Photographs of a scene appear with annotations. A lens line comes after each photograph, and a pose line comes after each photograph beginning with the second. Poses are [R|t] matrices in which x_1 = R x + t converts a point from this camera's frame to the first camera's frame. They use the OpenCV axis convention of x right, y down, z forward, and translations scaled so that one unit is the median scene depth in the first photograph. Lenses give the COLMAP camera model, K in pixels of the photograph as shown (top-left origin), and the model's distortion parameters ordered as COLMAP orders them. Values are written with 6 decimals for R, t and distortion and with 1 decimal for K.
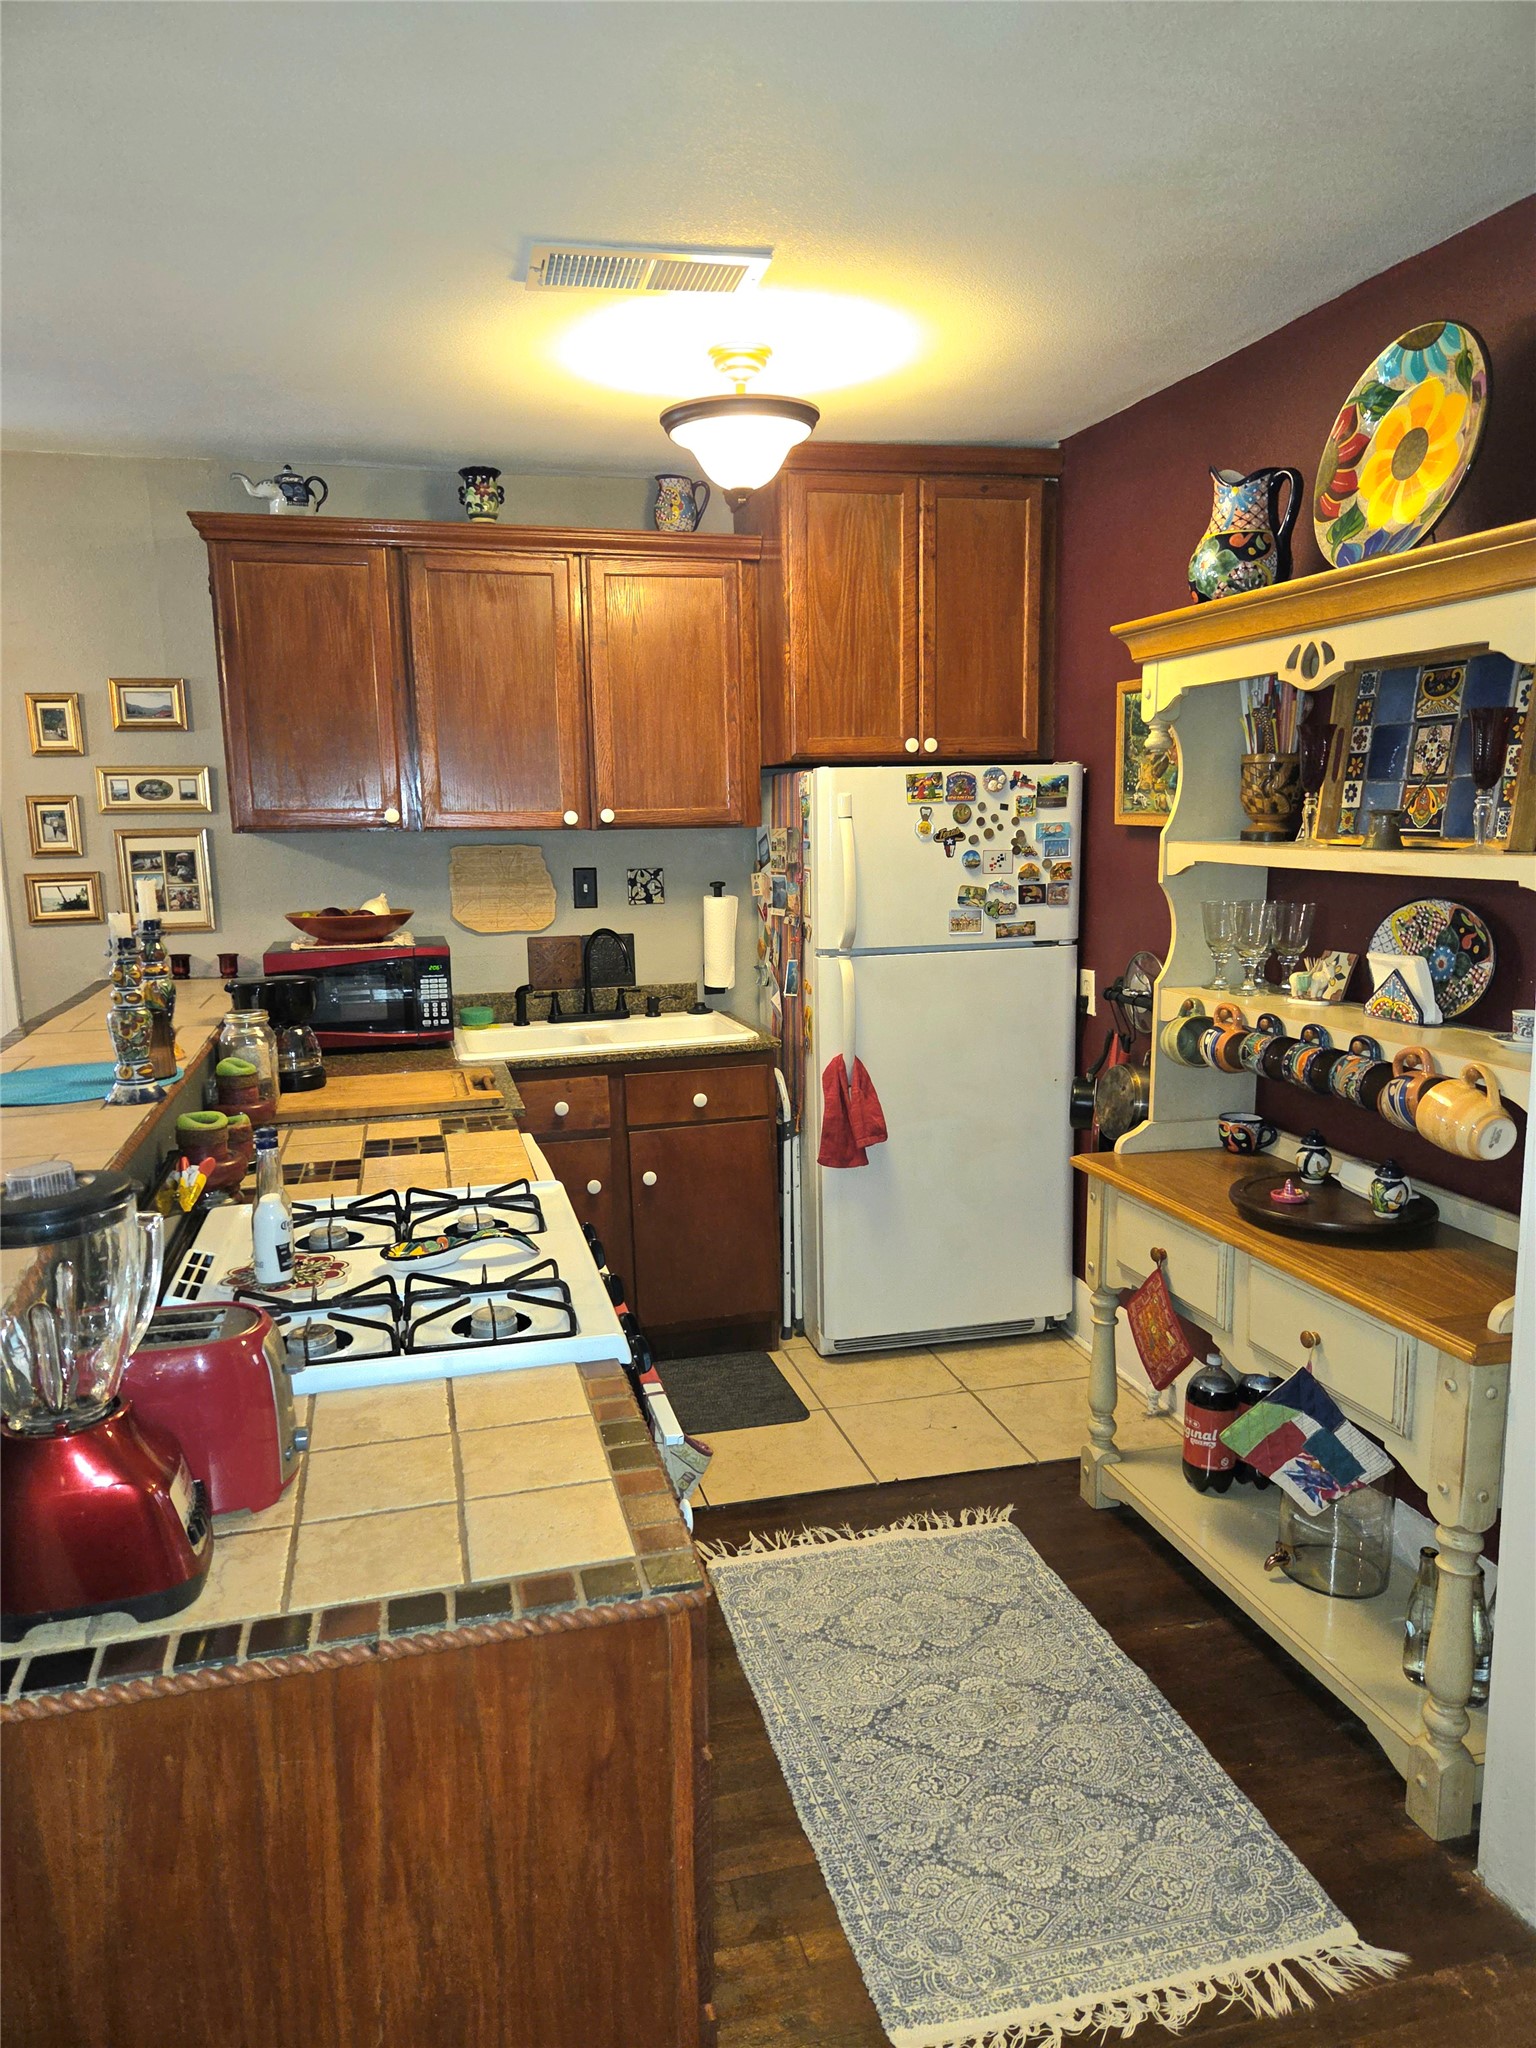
lens RADIAL K [[1383.3, 0, 734.4], [0, 1383.3, 1016.3], [0, 0, 1]] dist [0.073312, -0.053878]
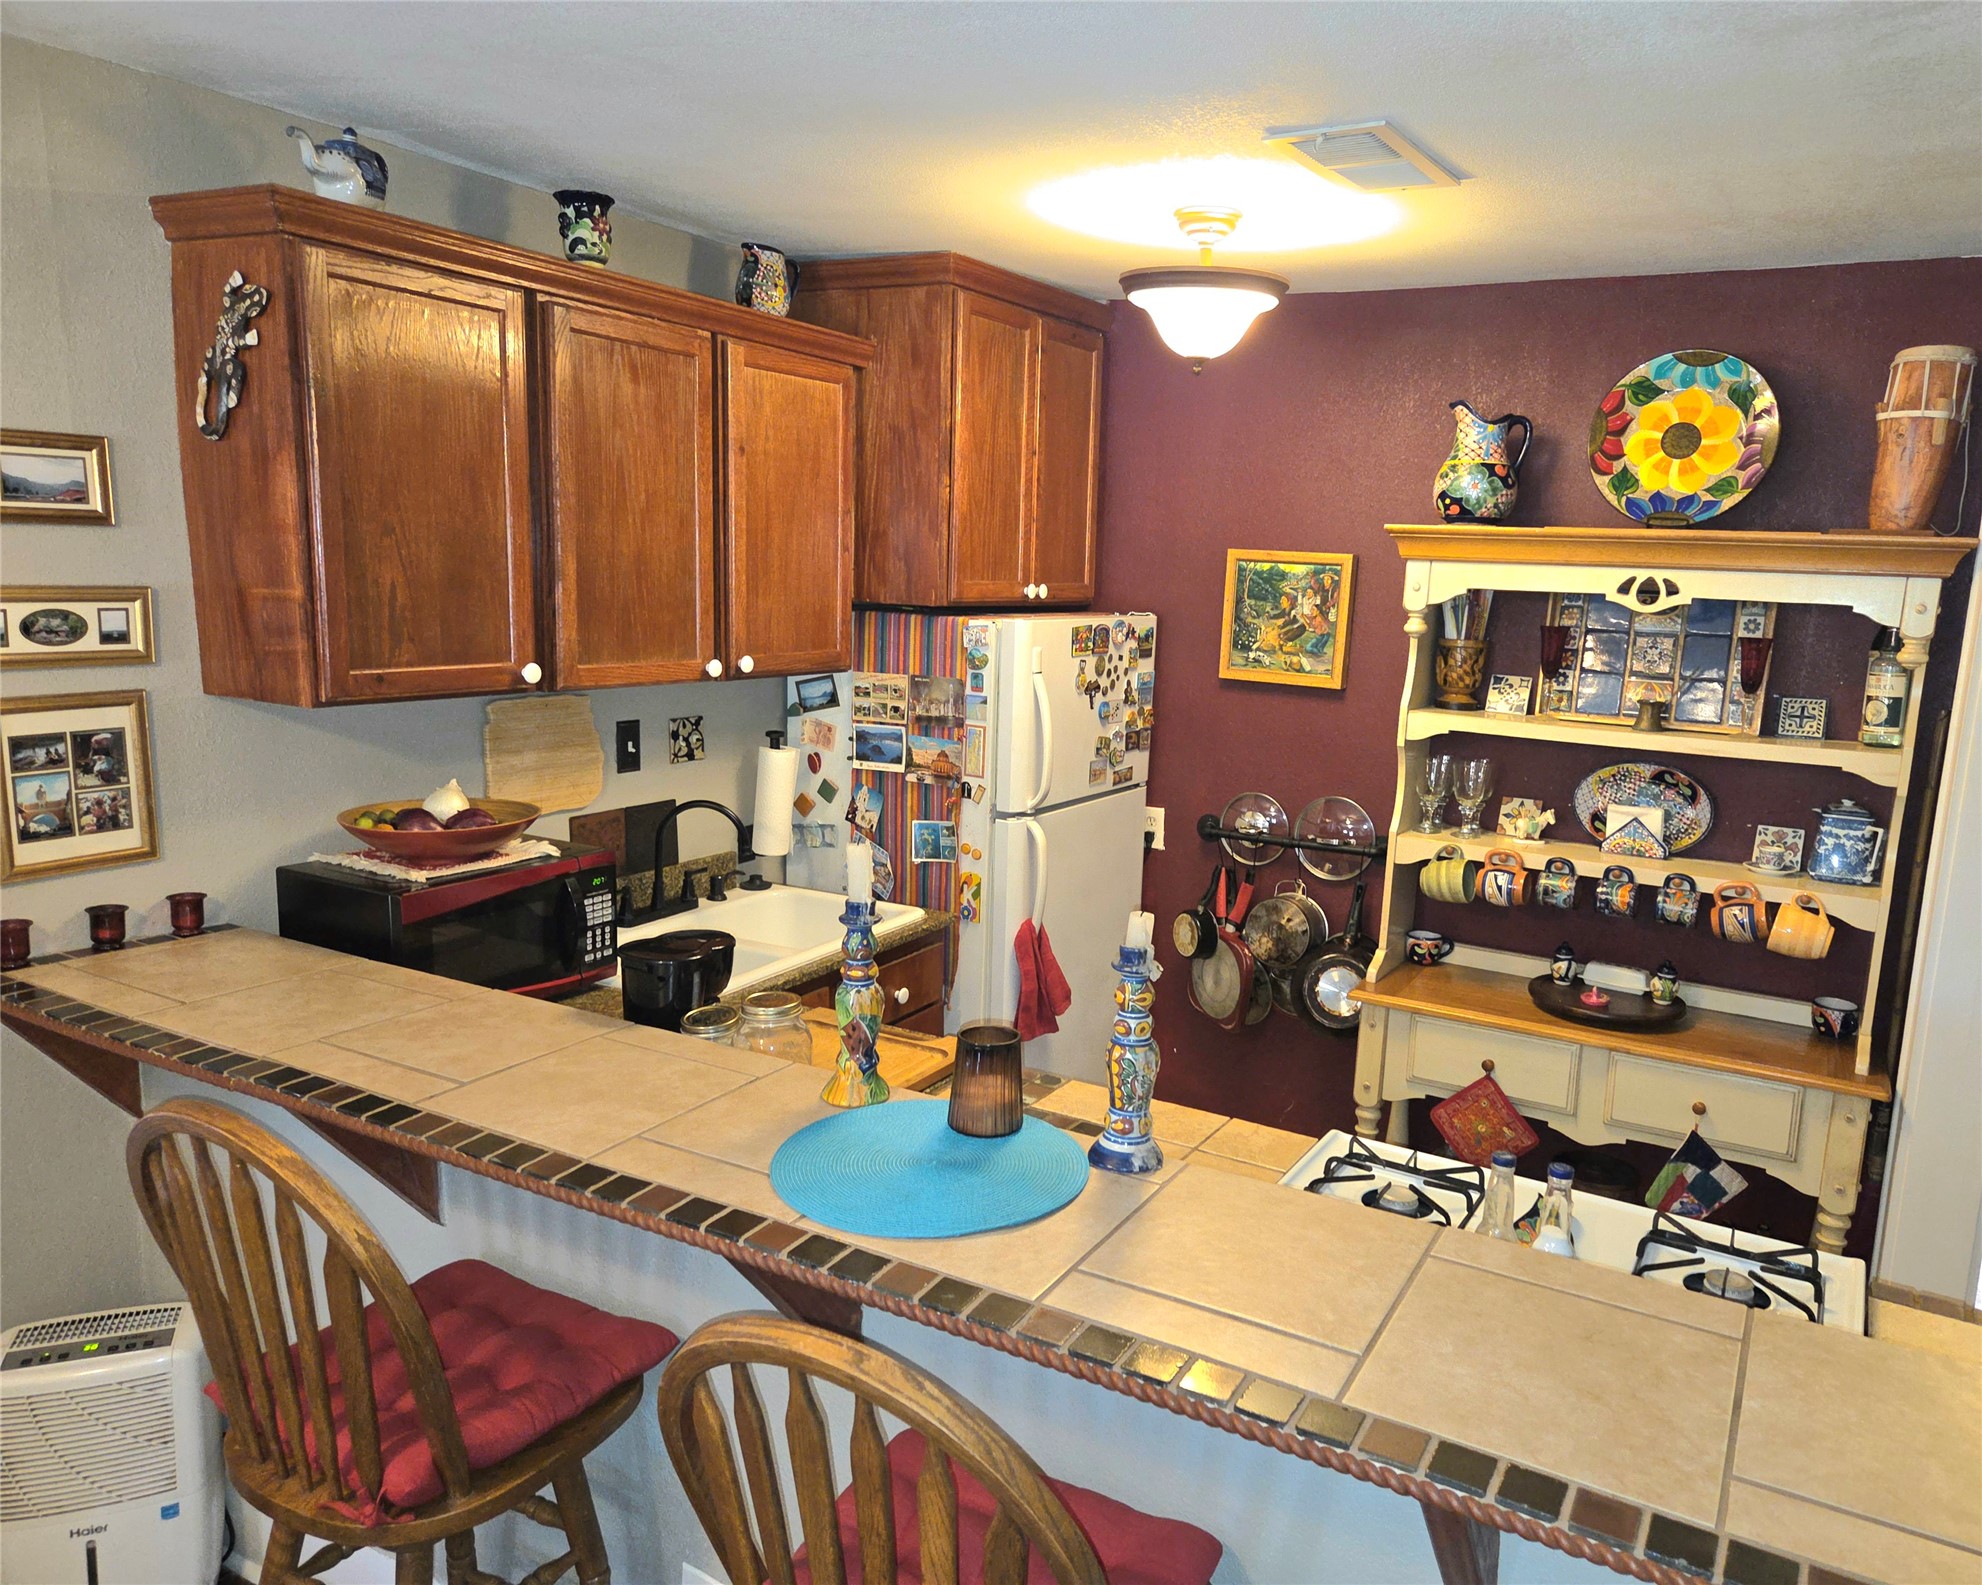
lens RADIAL K [[1425.1, 0, 1052.0], [0, 1425.1, 800.7], [0, 0, 1]] dist [0.043903, -0.016522]
pose [[0.679381, -0.080782, 0.729325, -0.803241], [0.057744, 0.996725, 0.056611, -0.142013], [-0.731510, 0.003654, 0.681821, 0.424358]]
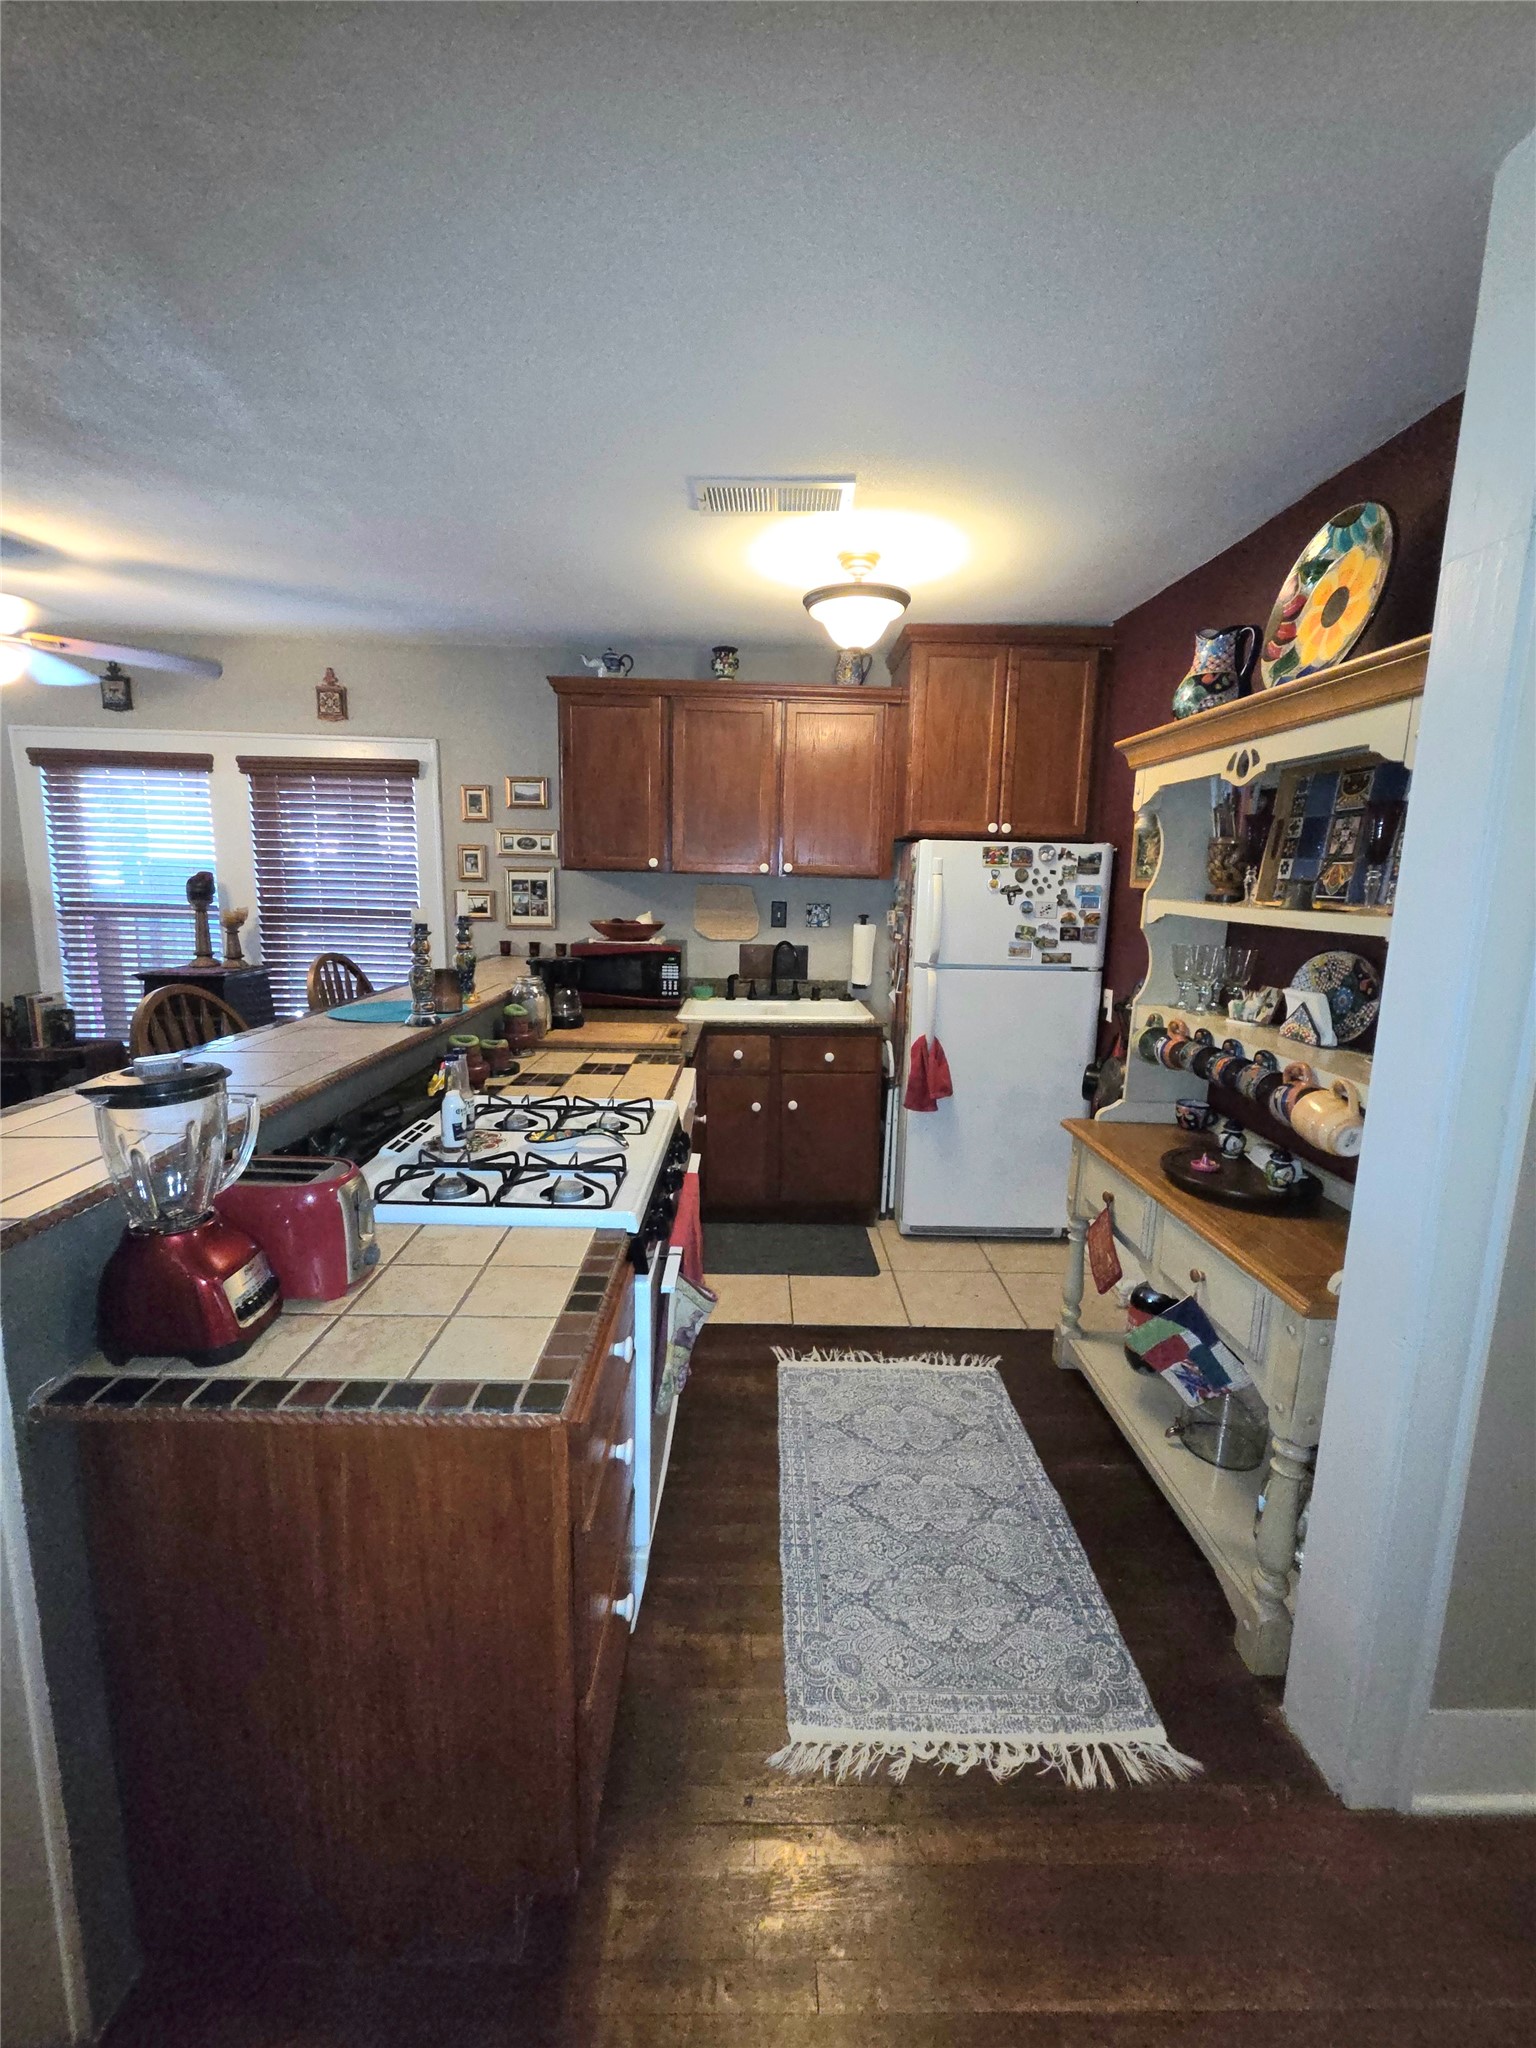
lens RADIAL K [[844.6, 0, 764.5], [0, 844.6, 1002.0], [0, 0, 1]] dist [-0.000559, 0.001809]
pose [[0.972681, 0.074134, -0.219991, 0.139262], [-0.073959, 0.997220, 0.009044, -0.003350], [0.220050, 0.007473, 0.975460, 0.107954]]
